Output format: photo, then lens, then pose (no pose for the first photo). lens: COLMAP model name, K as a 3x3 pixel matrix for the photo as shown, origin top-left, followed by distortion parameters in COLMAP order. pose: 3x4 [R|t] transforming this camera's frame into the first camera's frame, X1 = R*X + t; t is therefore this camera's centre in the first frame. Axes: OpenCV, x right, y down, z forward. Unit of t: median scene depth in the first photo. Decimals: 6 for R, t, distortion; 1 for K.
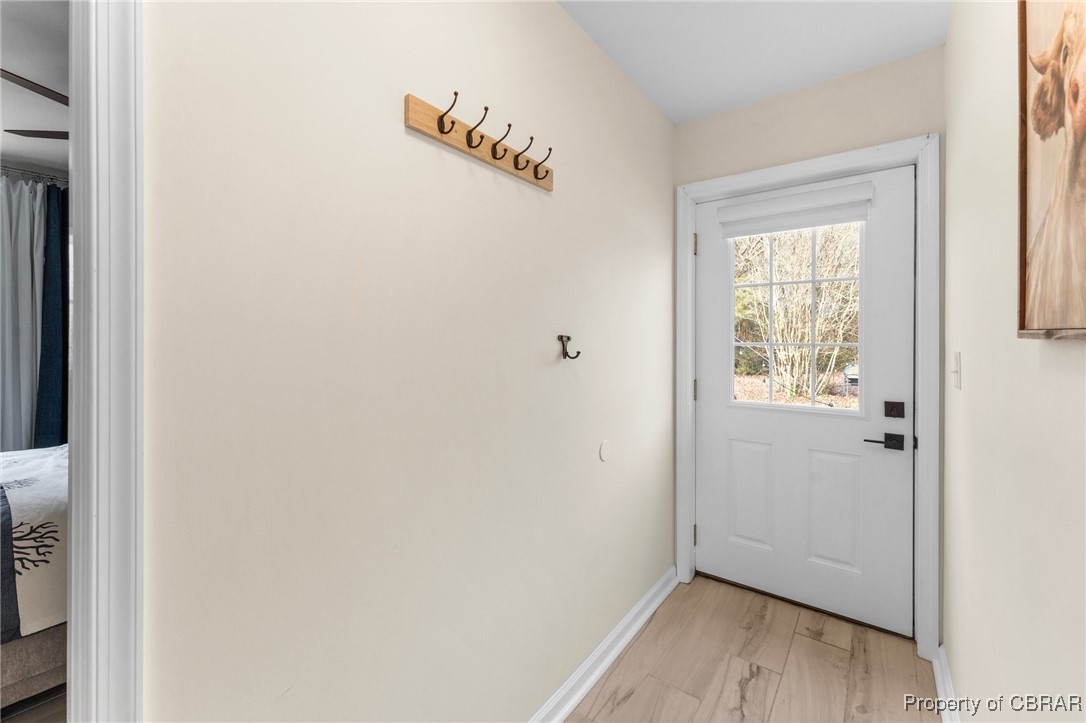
lens RADIAL K [[440.8, 0, 544.1], [0, 440.8, 360.7], [0, 0, 1]] dist [-0.000070, 0.000007]
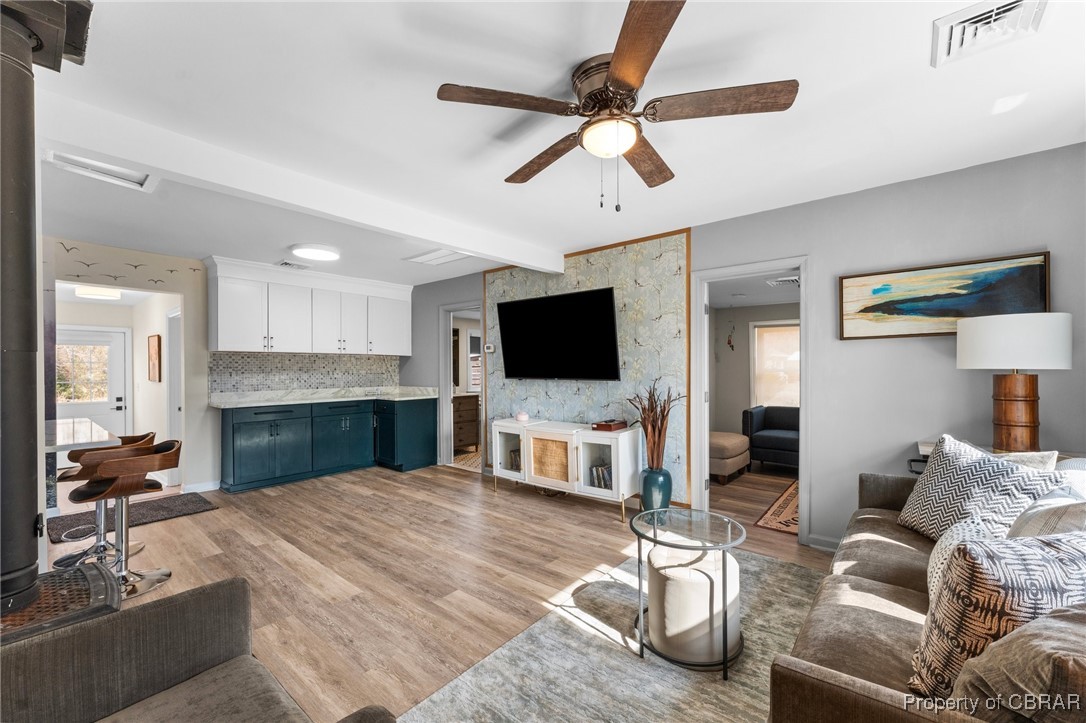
lens RADIAL K [[440.8, 0, 544.1], [0, 440.8, 366.5], [0, 0, 1]] dist [-0.000070, 0.000007]
pose [[0.000108, -0.000312, 1.000000, -2.823866], [0.005513, 0.999985, 0.000311, -0.141007], [-0.999985, 0.005513, 0.000110, -2.490853]]
